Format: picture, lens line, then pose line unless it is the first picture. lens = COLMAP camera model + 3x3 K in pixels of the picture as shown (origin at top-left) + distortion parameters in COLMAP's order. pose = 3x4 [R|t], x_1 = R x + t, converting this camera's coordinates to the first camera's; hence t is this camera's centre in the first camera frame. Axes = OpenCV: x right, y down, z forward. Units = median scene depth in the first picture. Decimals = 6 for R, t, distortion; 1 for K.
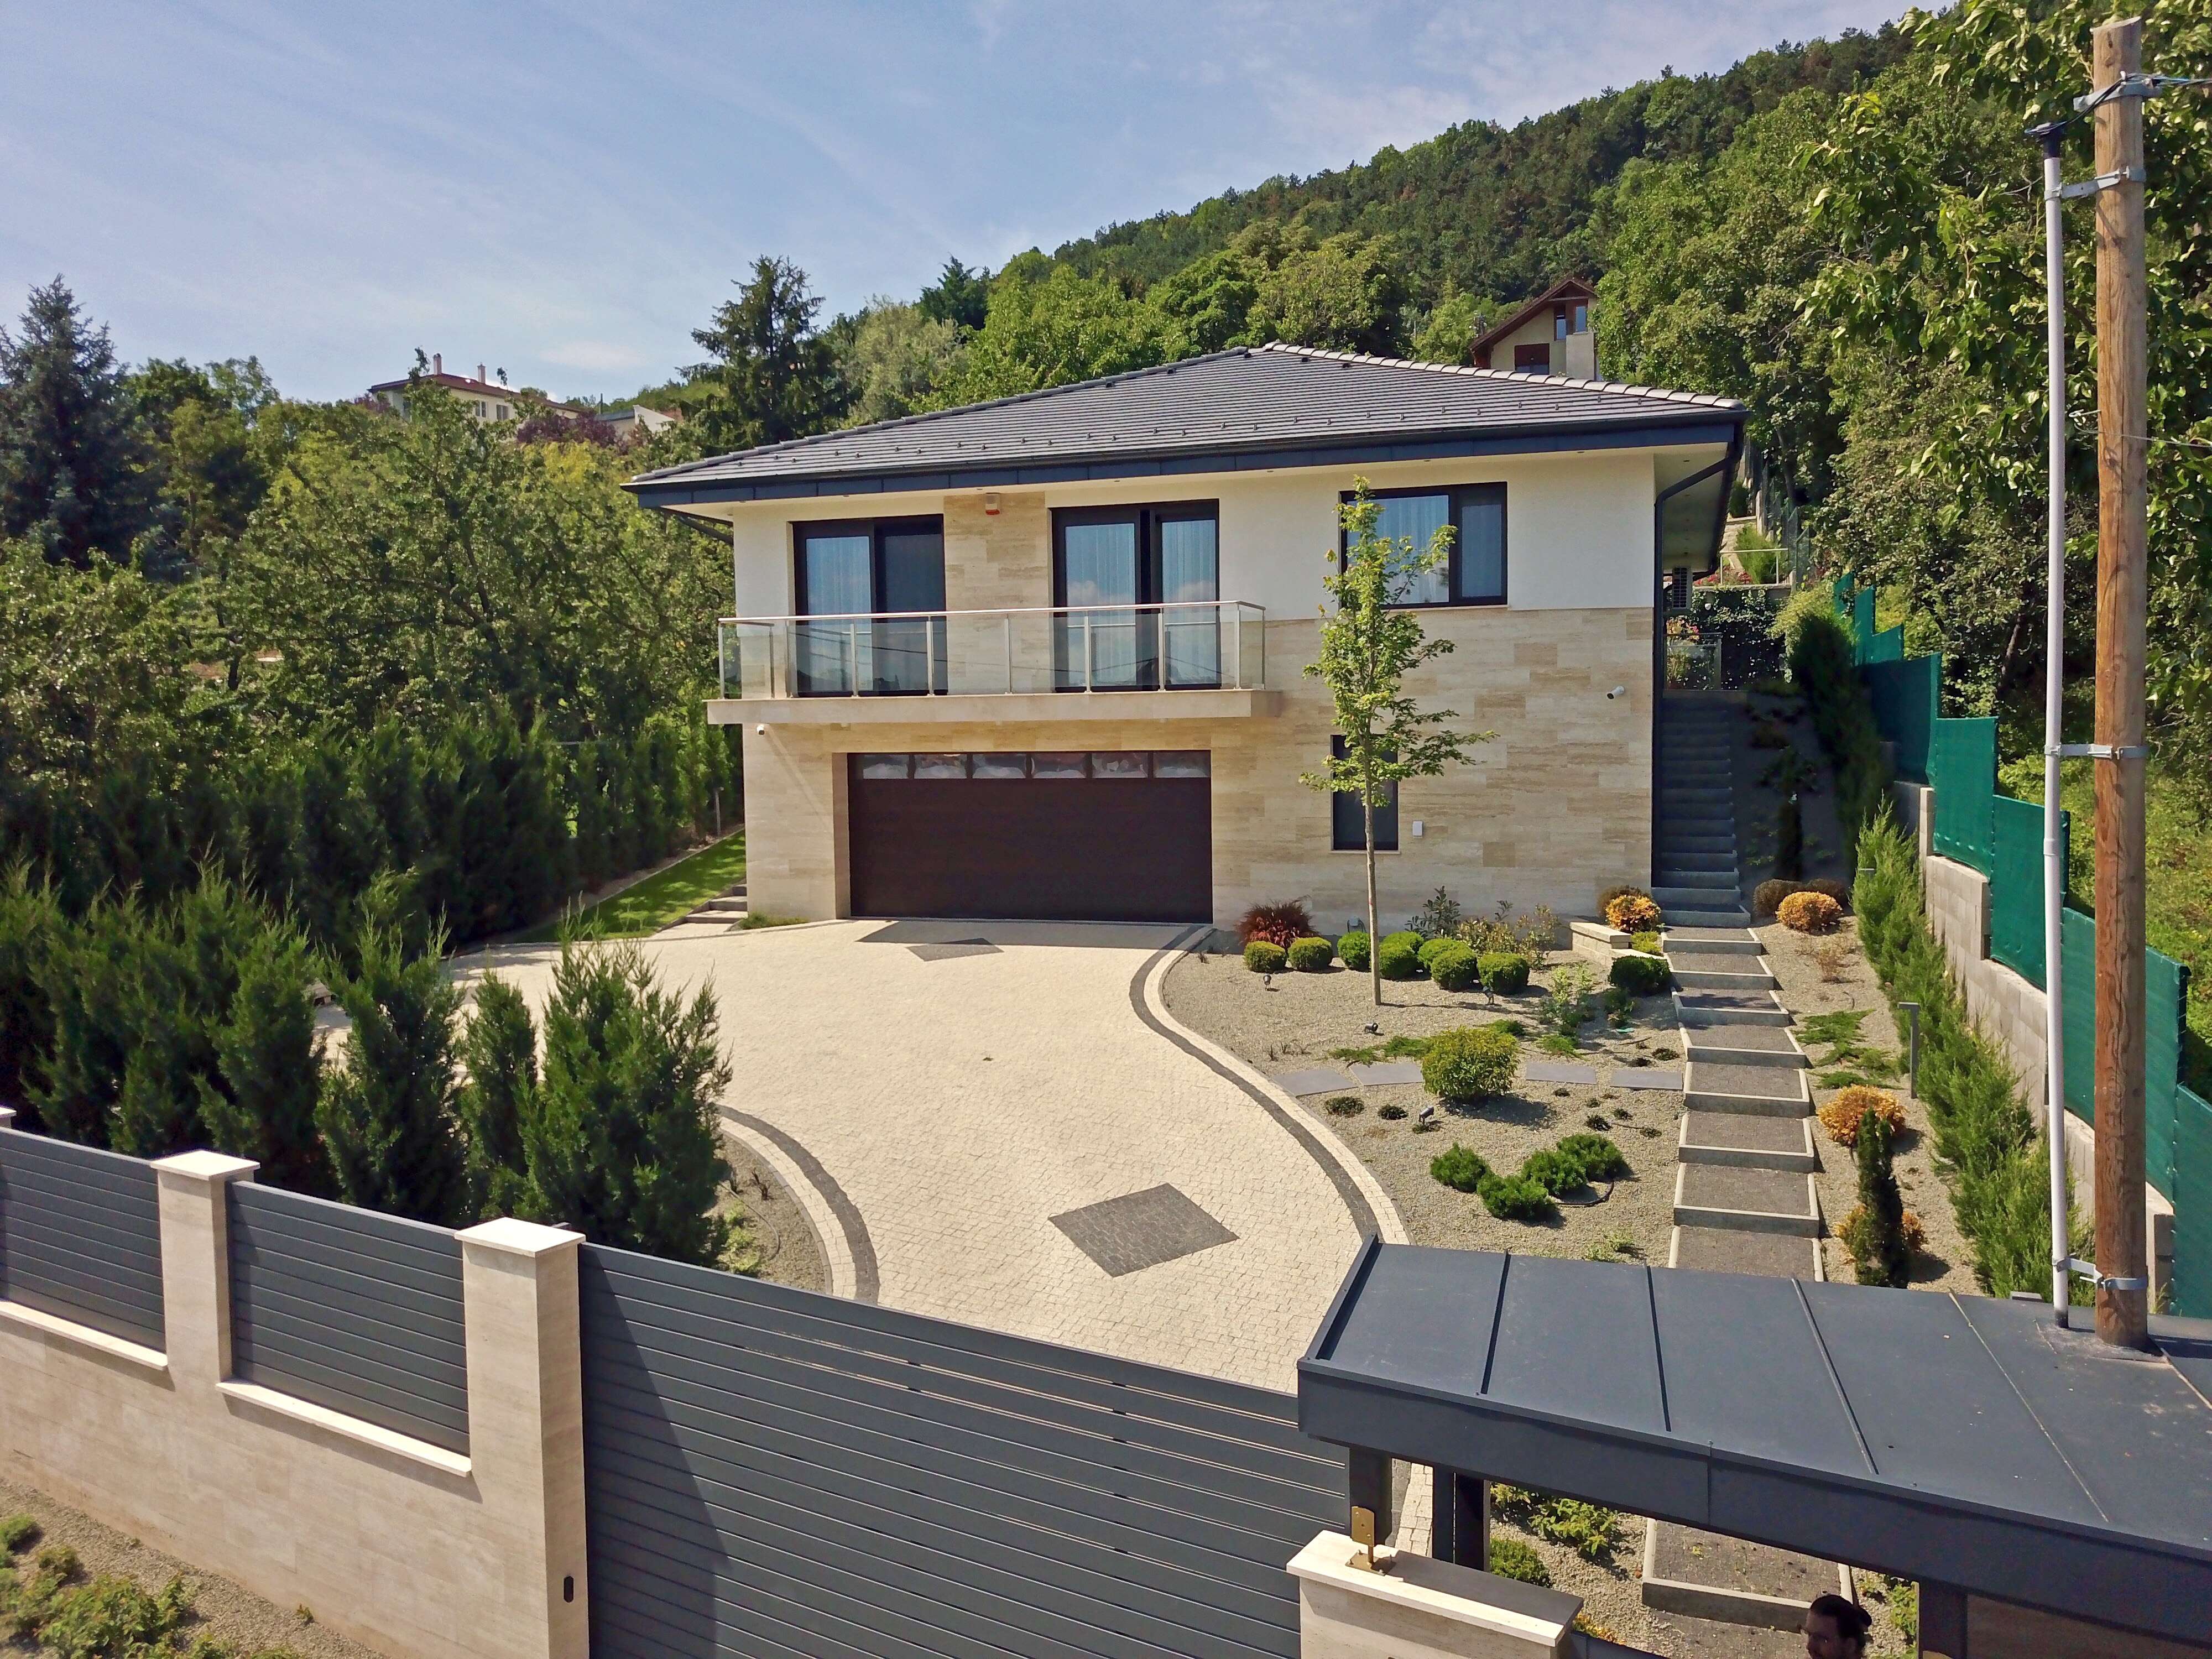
lens RADIAL K [[1534.6, 0, 1106.0], [0, 1534.6, 829.5], [0, 0, 1]] dist [0.034256, 0.000145]
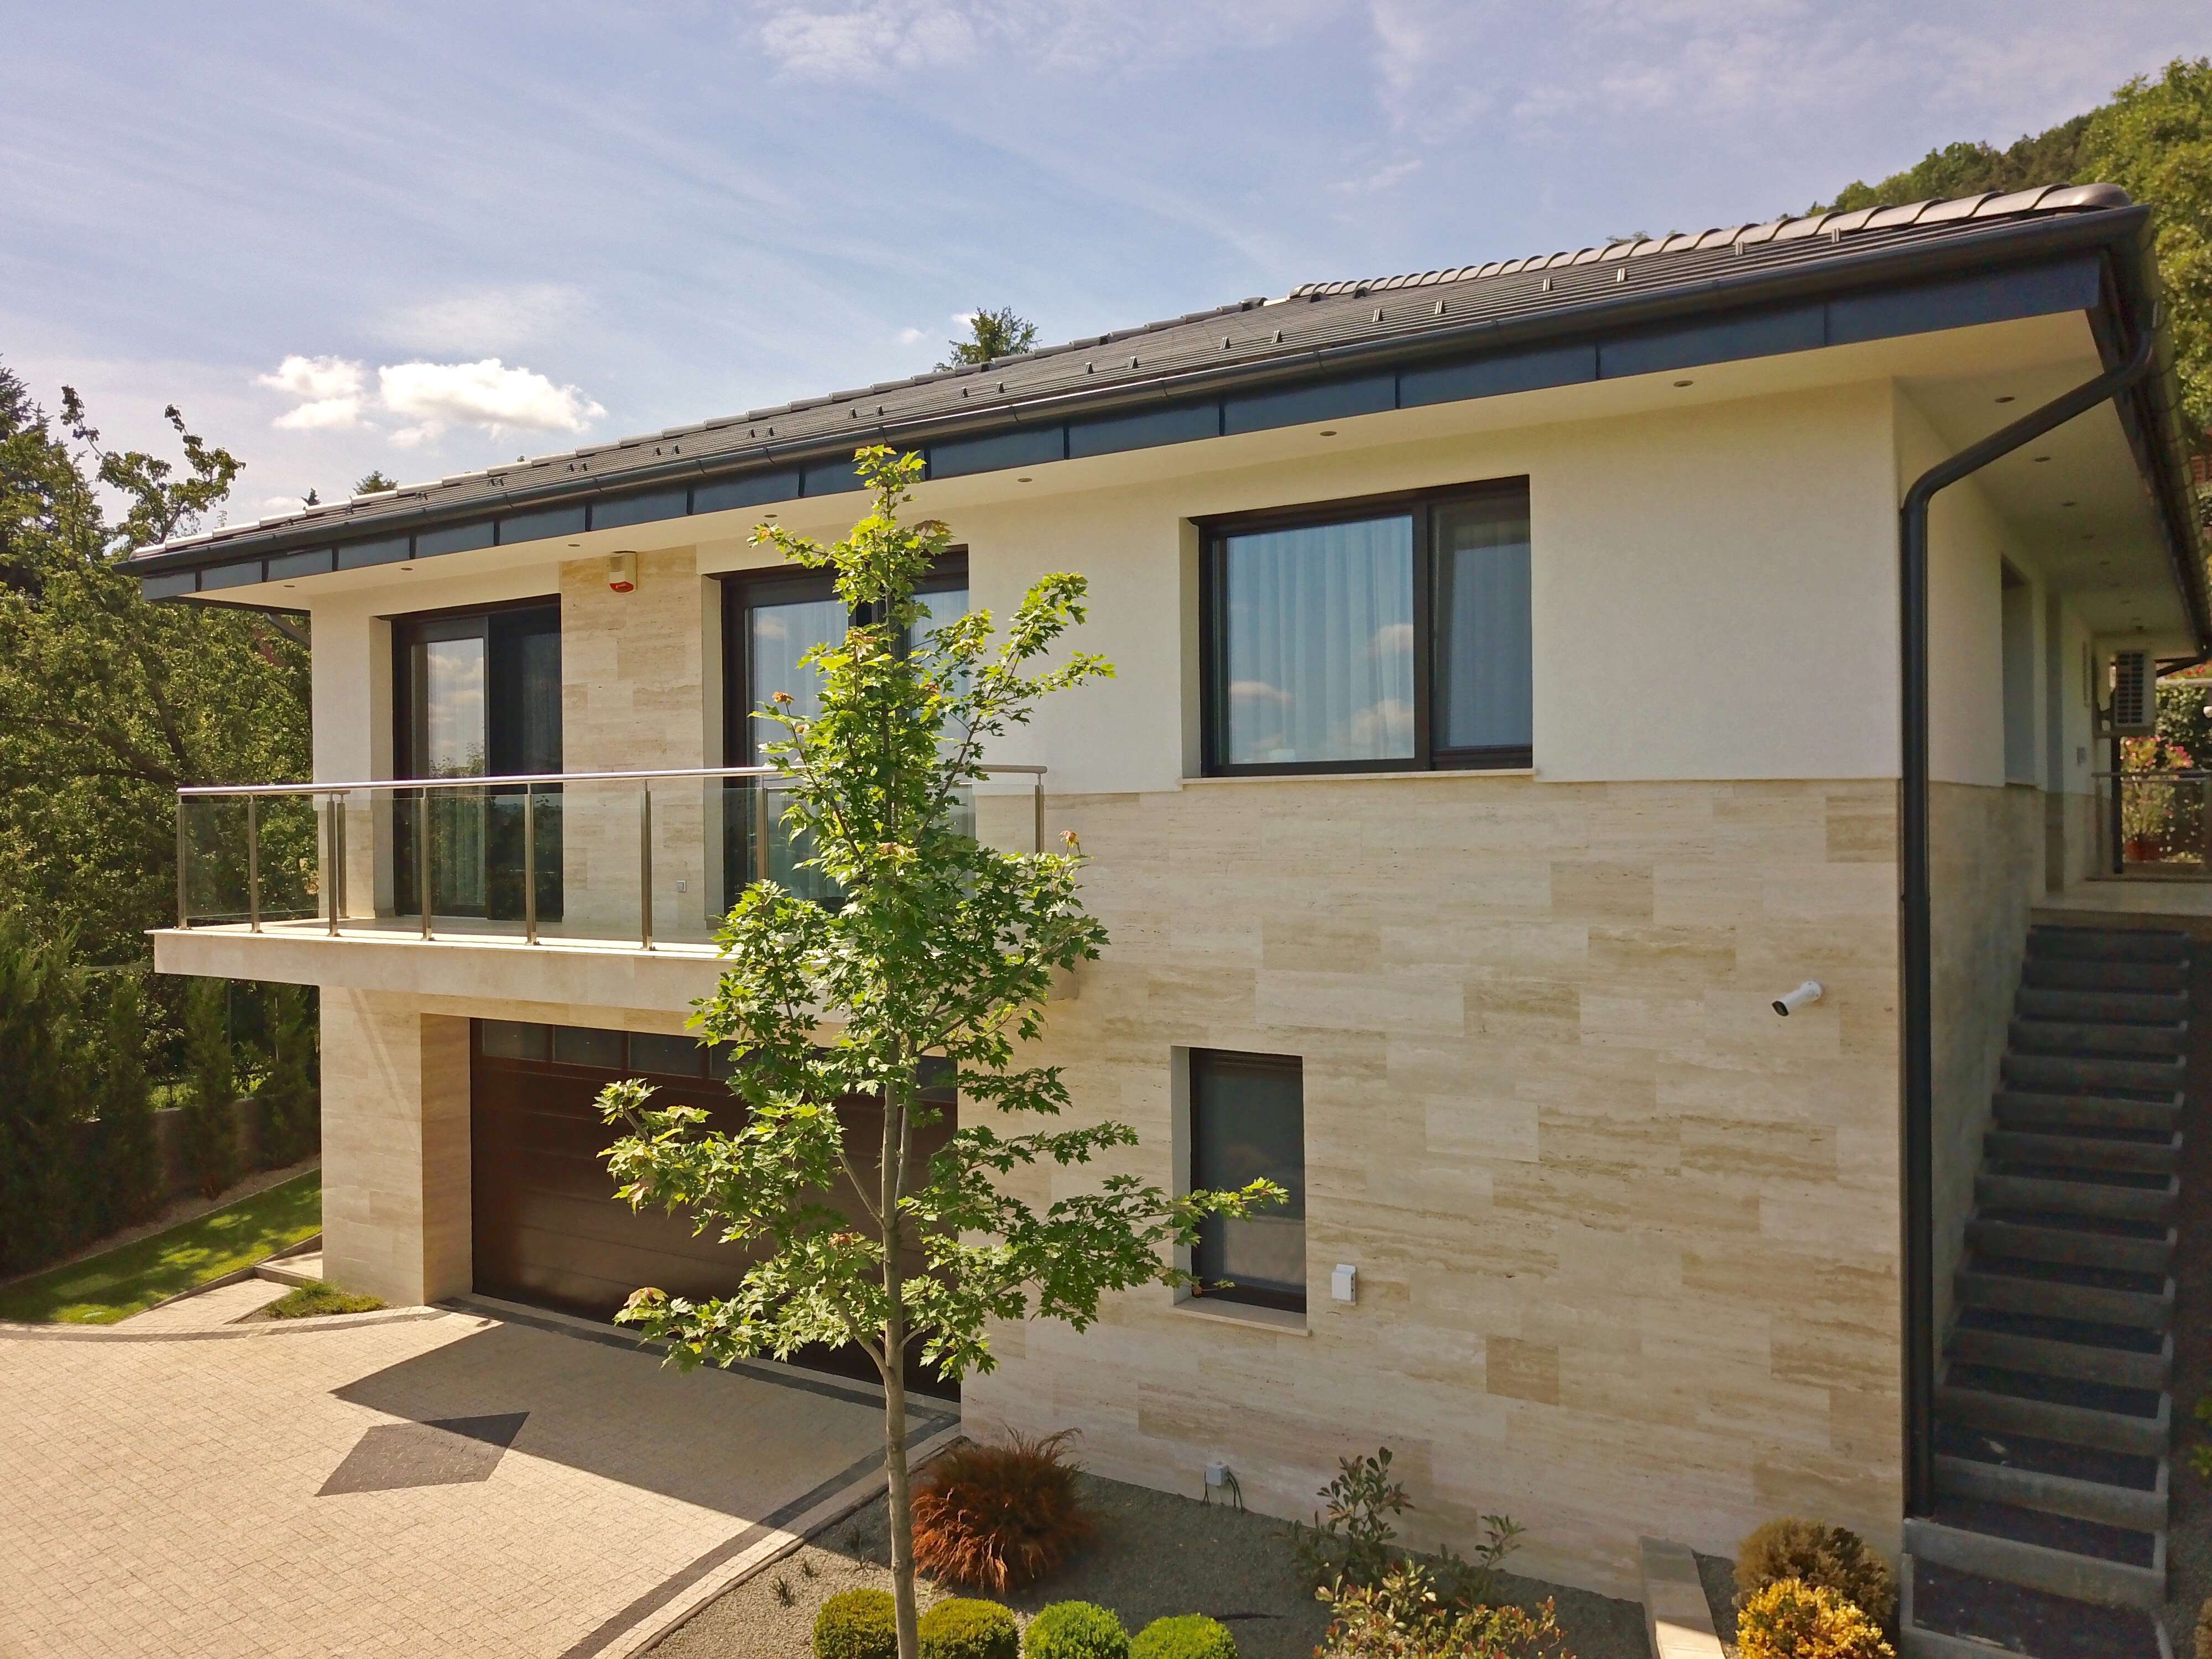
lens RADIAL K [[1678.6, 0, 1106.0], [0, 1678.6, 829.5], [0, 0, 1]] dist [-0.011478, 0.002704]
pose [[0.971422, 0.003721, -0.237331, 0.250918], [-0.019151, 0.997846, -0.062743, -0.097133], [0.236587, 0.065495, 0.969400, 0.525179]]
